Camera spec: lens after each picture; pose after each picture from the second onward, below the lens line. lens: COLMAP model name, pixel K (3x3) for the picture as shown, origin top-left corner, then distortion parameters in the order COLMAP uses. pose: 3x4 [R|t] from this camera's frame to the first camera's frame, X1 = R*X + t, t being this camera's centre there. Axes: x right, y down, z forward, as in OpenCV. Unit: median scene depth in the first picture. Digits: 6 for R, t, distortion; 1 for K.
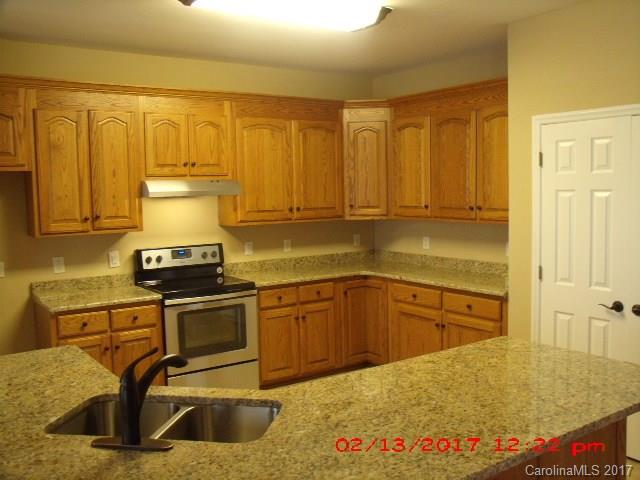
lens RADIAL K [[630.4, 0, 320.0], [0, 630.4, 240.0], [0, 0, 1]] dist [-0.098227, 0.021033]
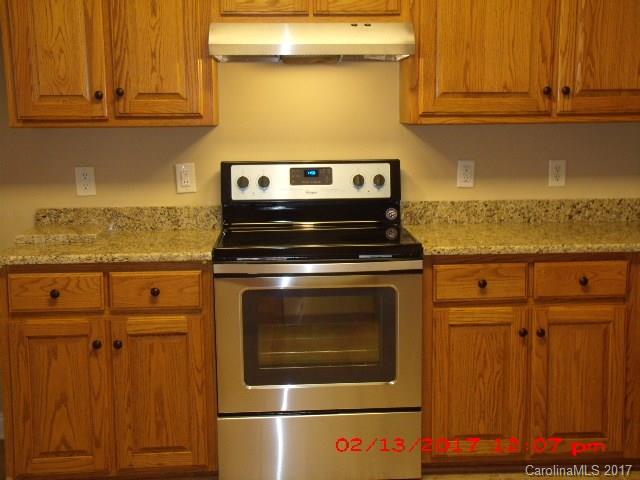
lens RADIAL K [[869.8, 0, 331.4], [0, 869.8, 238.2], [0, 0, 1]] dist [0.055936, 0.049017]
pose [[0.855584, 0.091115, -0.509582, 0.160964], [-0.052626, 0.994597, 0.089479, 0.008593], [0.514981, -0.049740, 0.855757, 0.406174]]
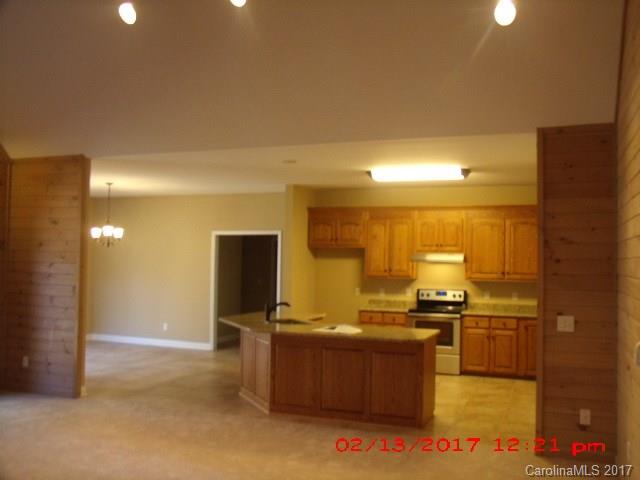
lens RADIAL K [[630.4, 0, 320.0], [0, 630.4, 240.0], [0, 0, 1]] dist [-0.098227, 0.021033]
pose [[0.557486, 0.003487, -0.830179, 1.118559], [-0.099232, 0.993102, -0.062465, 0.016332], [0.824234, 0.117204, 0.553986, -0.330556]]
